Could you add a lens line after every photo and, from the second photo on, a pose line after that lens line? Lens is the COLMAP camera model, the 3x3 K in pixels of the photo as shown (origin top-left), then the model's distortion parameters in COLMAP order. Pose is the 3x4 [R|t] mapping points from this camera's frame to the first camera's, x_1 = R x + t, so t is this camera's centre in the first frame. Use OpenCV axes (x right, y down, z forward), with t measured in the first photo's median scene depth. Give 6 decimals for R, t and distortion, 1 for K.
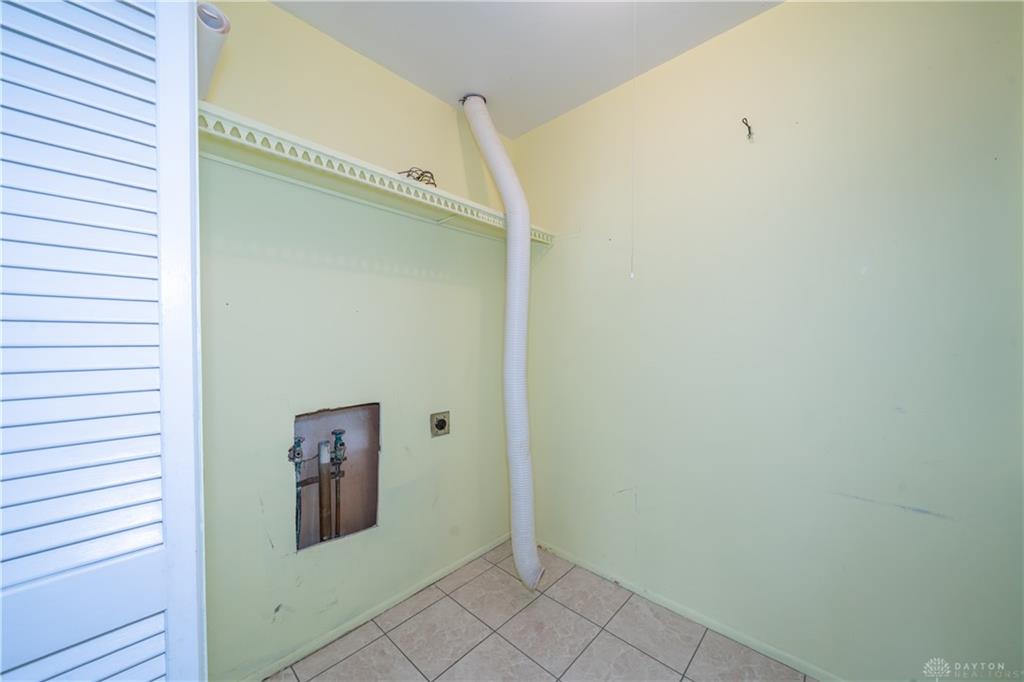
lens RADIAL K [[370.1, 0, 509.8], [0, 370.1, 344.8], [0, 0, 1]] dist [-0.002270, -0.000117]
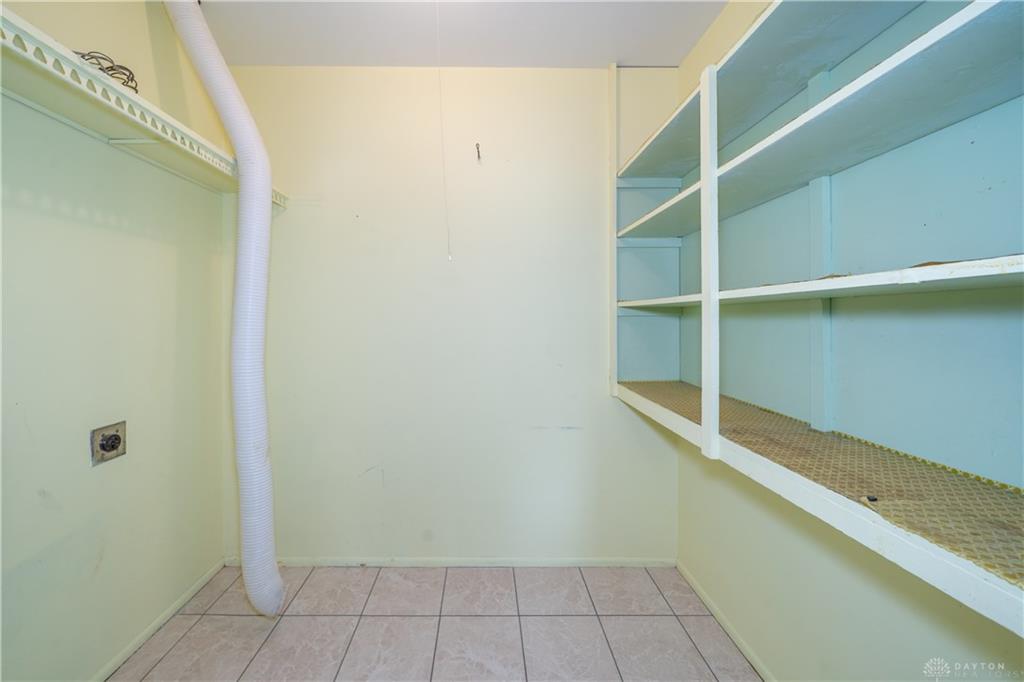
lens RADIAL K [[381.3, 0, 478.3], [0, 381.3, 317.7], [0, 0, 1]] dist [-0.001364, -0.000277]
pose [[0.724958, 0.009748, 0.688724, -0.199340], [-0.003477, 0.999939, -0.010493, -0.006180], [-0.688784, 0.005213, 0.724948, 0.050447]]
